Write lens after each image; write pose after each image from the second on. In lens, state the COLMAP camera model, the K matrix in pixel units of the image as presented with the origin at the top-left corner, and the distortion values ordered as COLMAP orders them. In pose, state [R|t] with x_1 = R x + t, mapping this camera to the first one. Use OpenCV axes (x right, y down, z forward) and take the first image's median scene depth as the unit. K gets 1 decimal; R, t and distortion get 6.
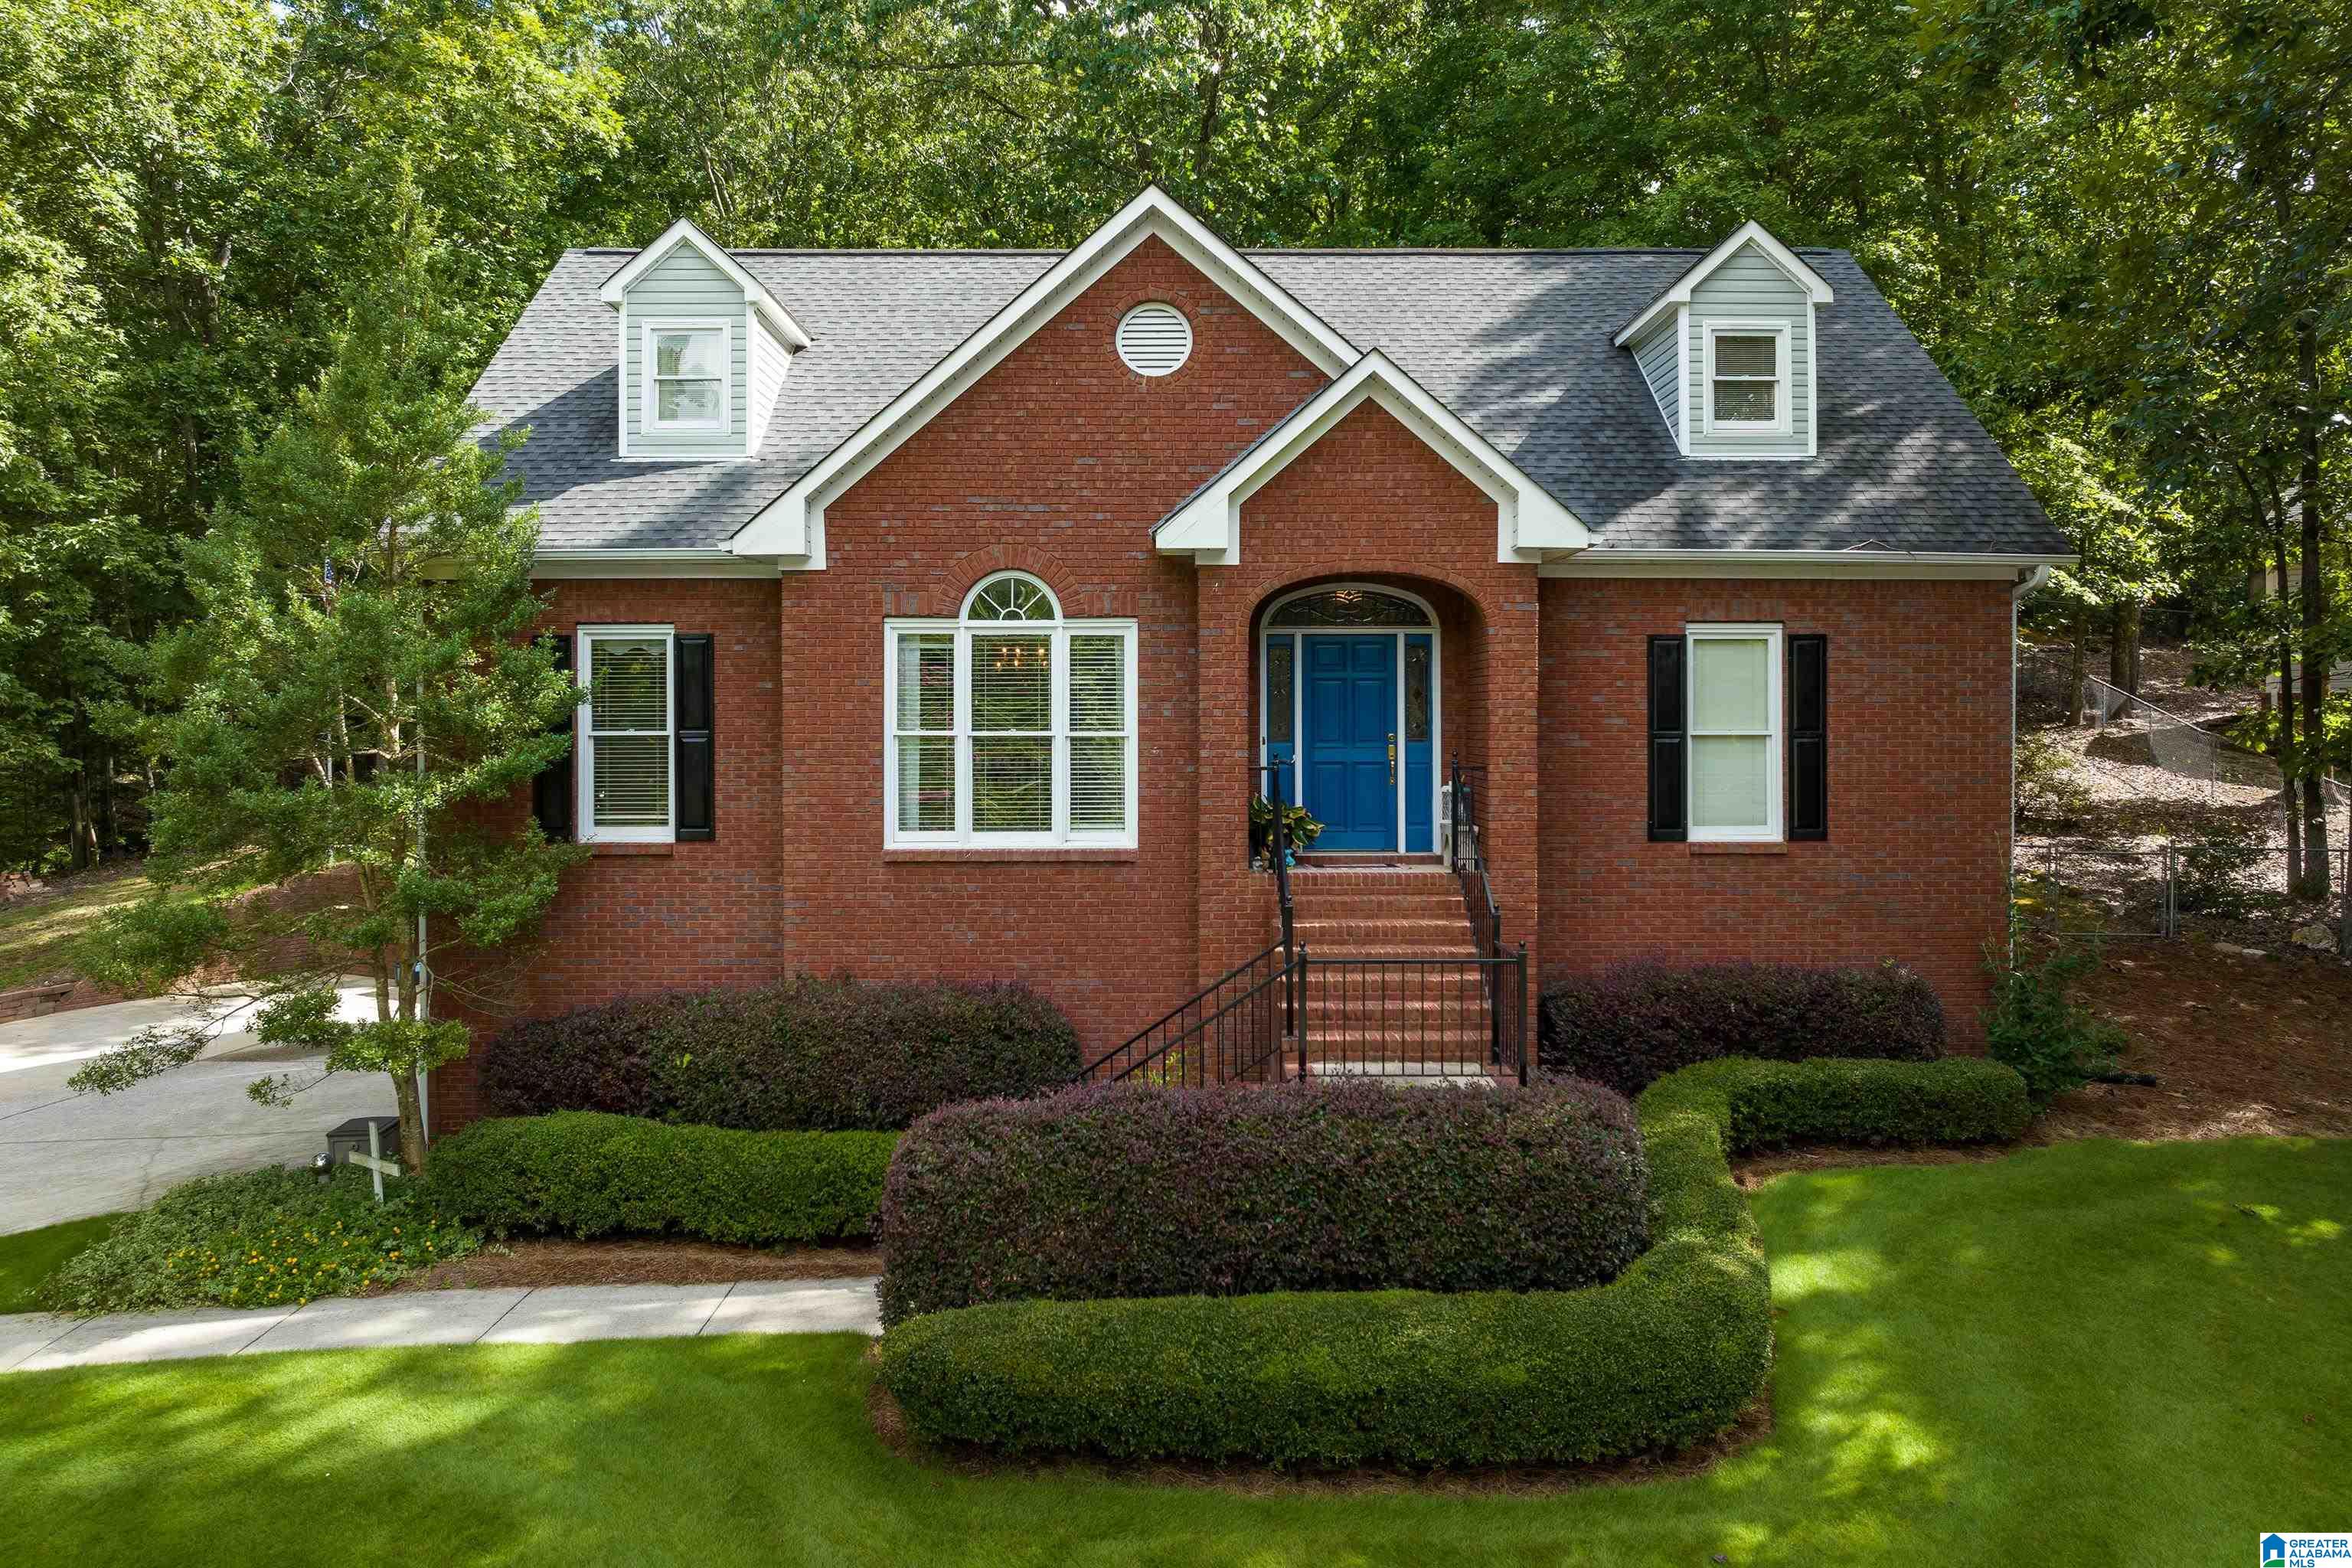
lens RADIAL K [[1638.7, 0, 1176.5], [0, 1638.7, 730.7], [0, 0, 1]] dist [-0.037185, 0.001794]
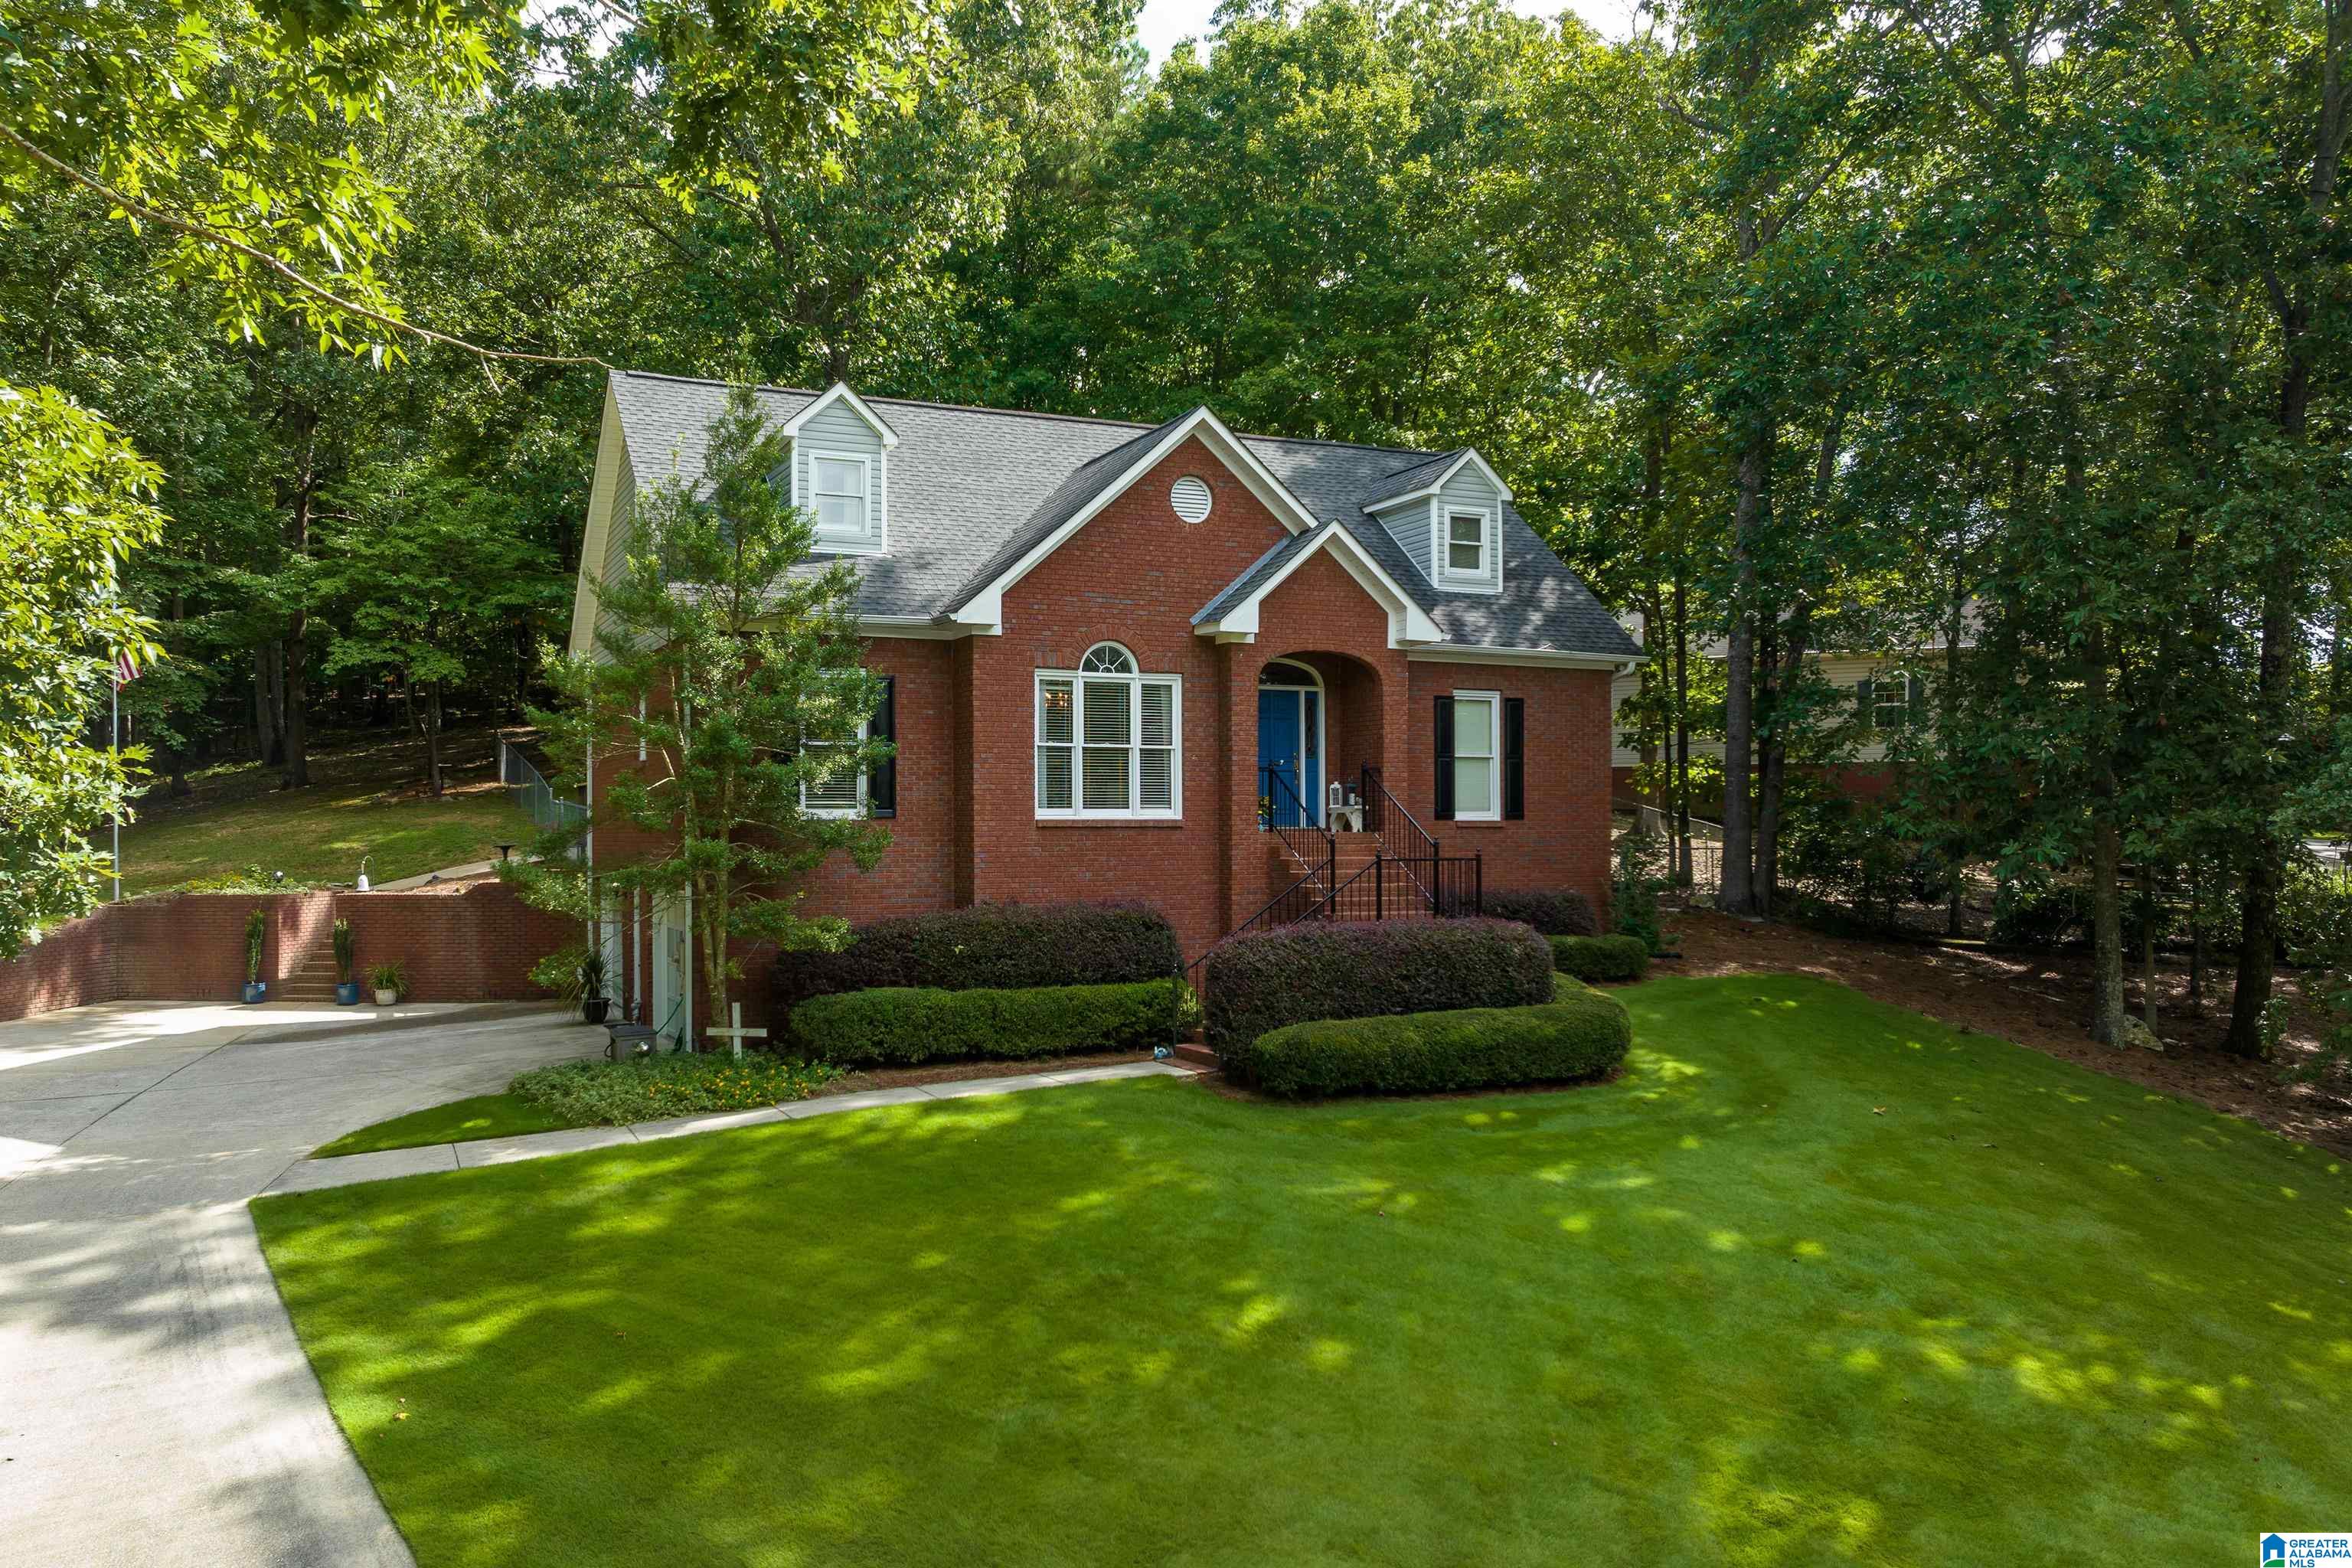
lens RADIAL K [[1784.7, 0, 1103.0], [0, 1784.7, 836.1], [0, 0, 1]] dist [-0.039984, -0.001293]
pose [[0.915722, -0.001791, 0.401808, -0.783662], [0.003285, 0.999990, -0.003030, 0.092668], [-0.401798, 0.004094, 0.915719, -0.549491]]
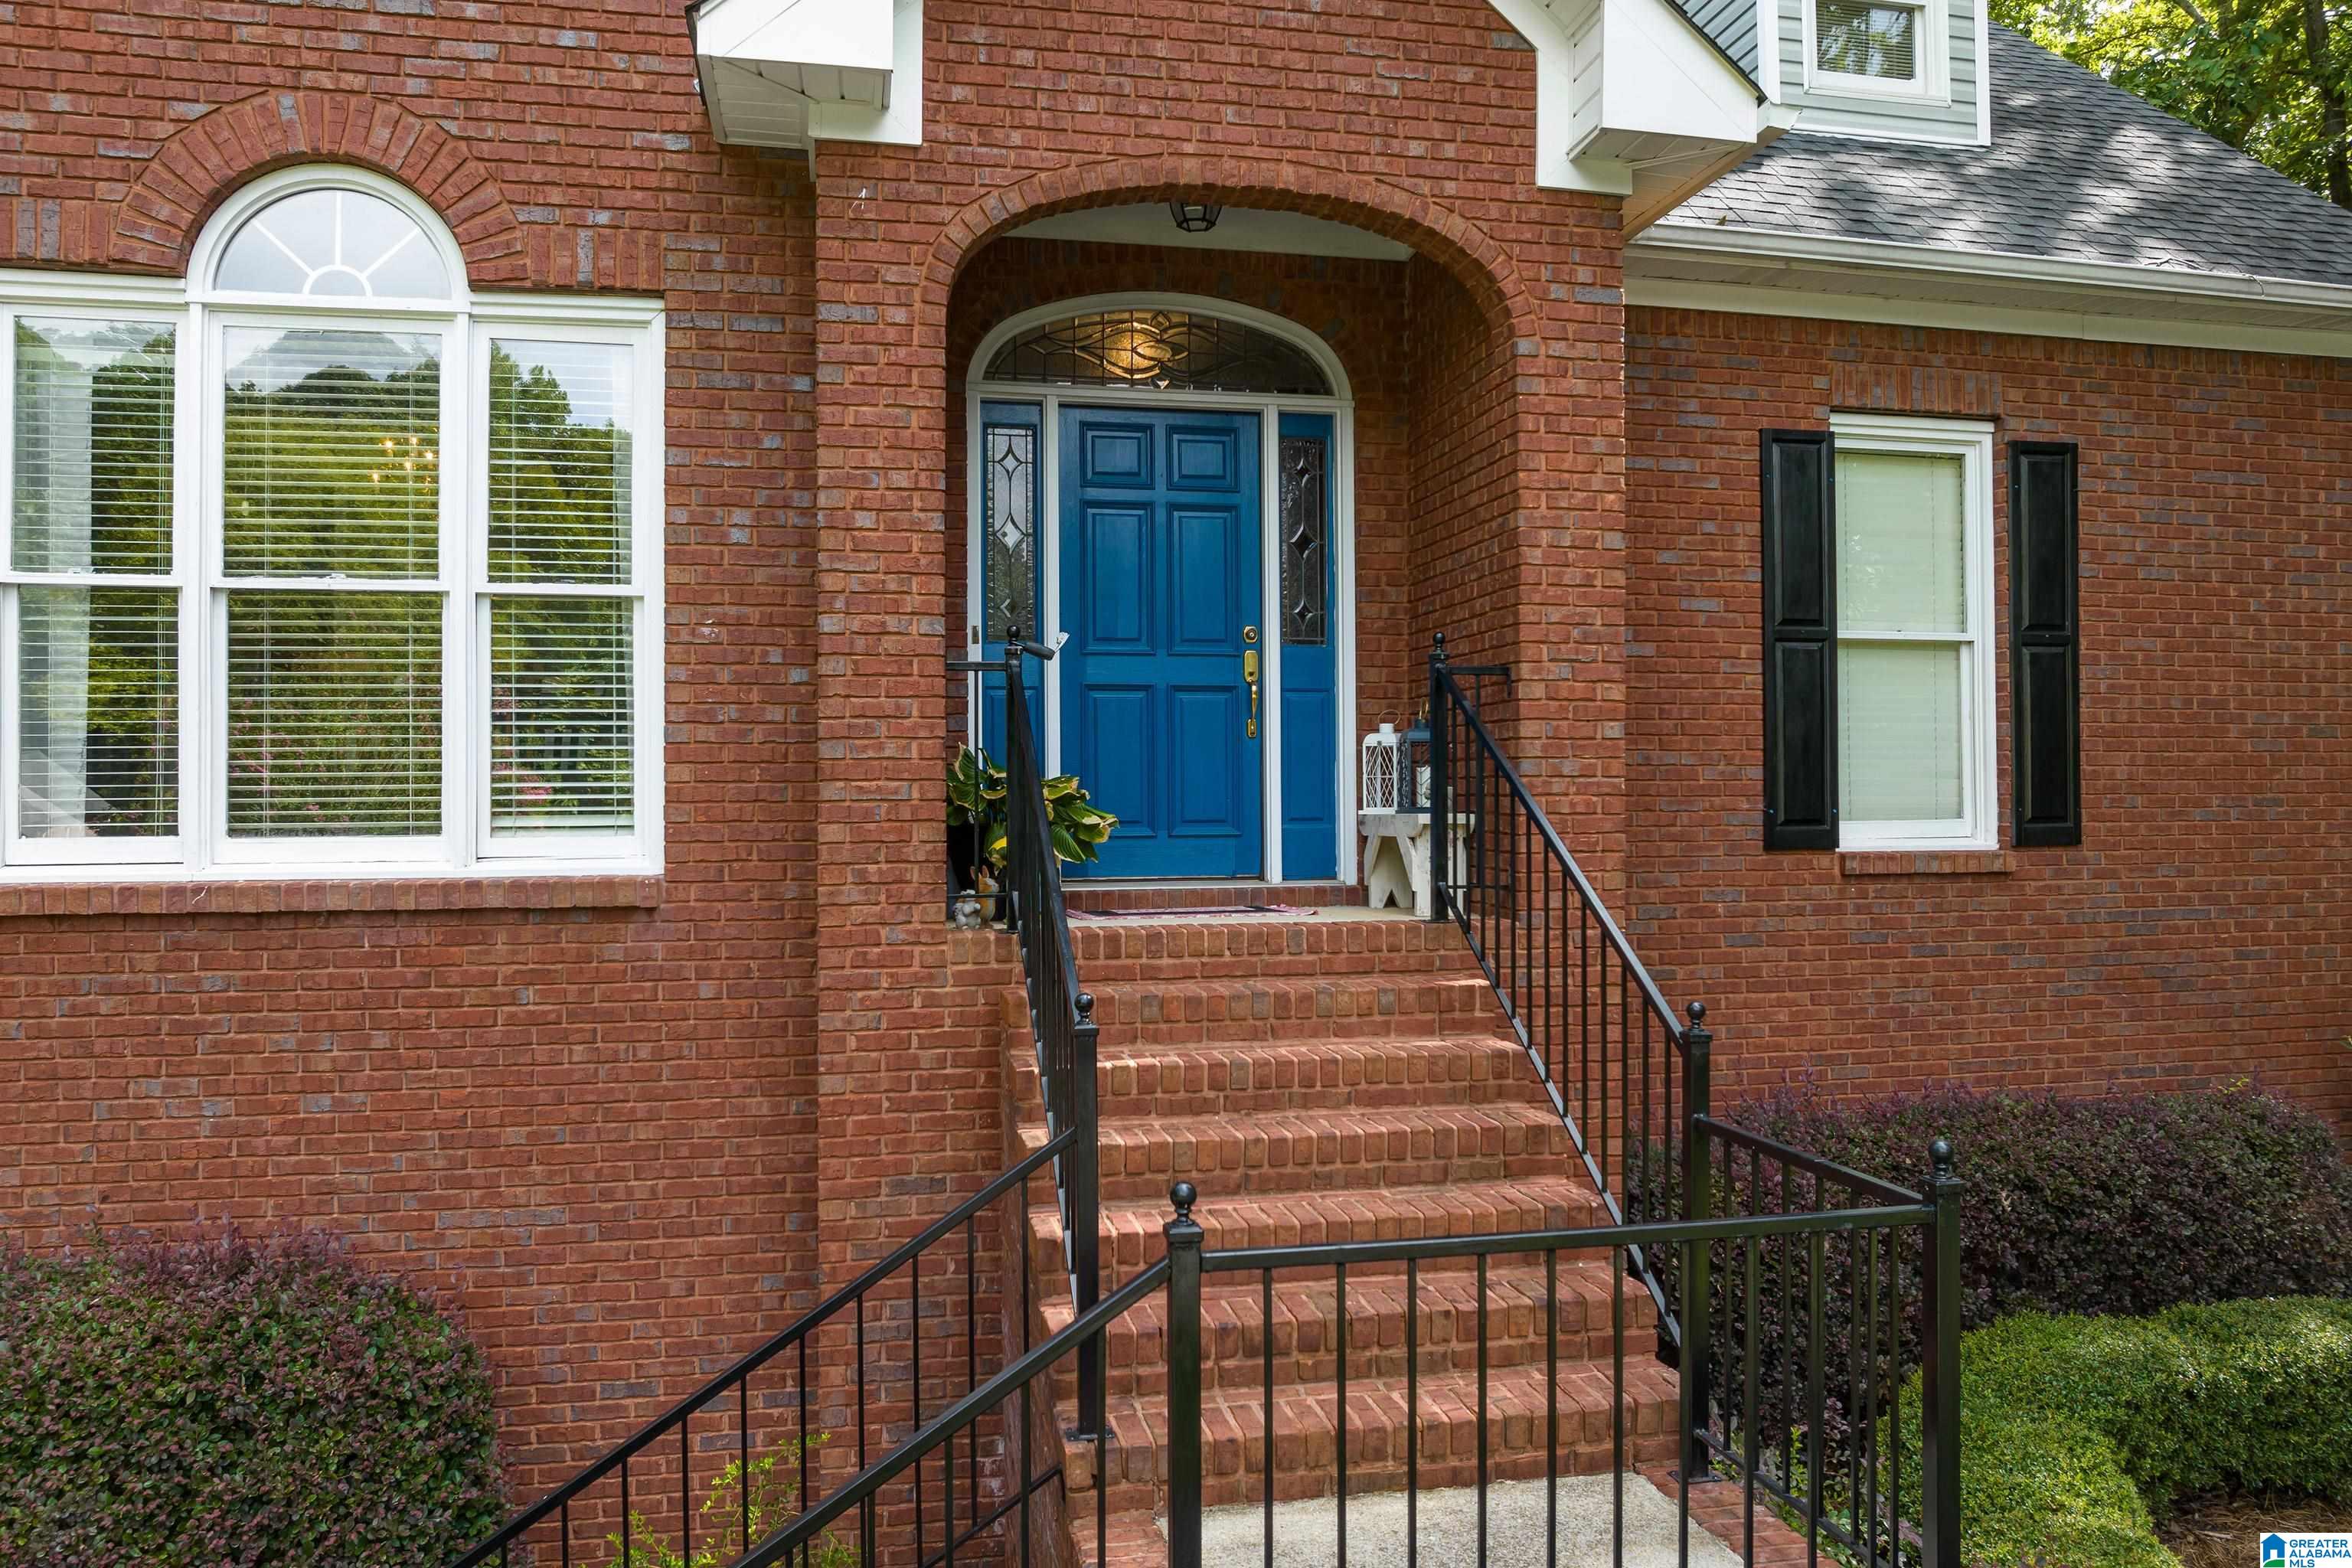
lens RADIAL K [[1651.0, 0, 1176.0], [0, 1651.0, 784.0], [0, 0, 1]] dist [-0.035484, 0.002269]
pose [[0.979988, -0.002518, 0.199039, 0.018467], [0.003699, 0.999978, -0.005565, 0.052036], [-0.199020, 0.006190, 0.979976, 0.577158]]
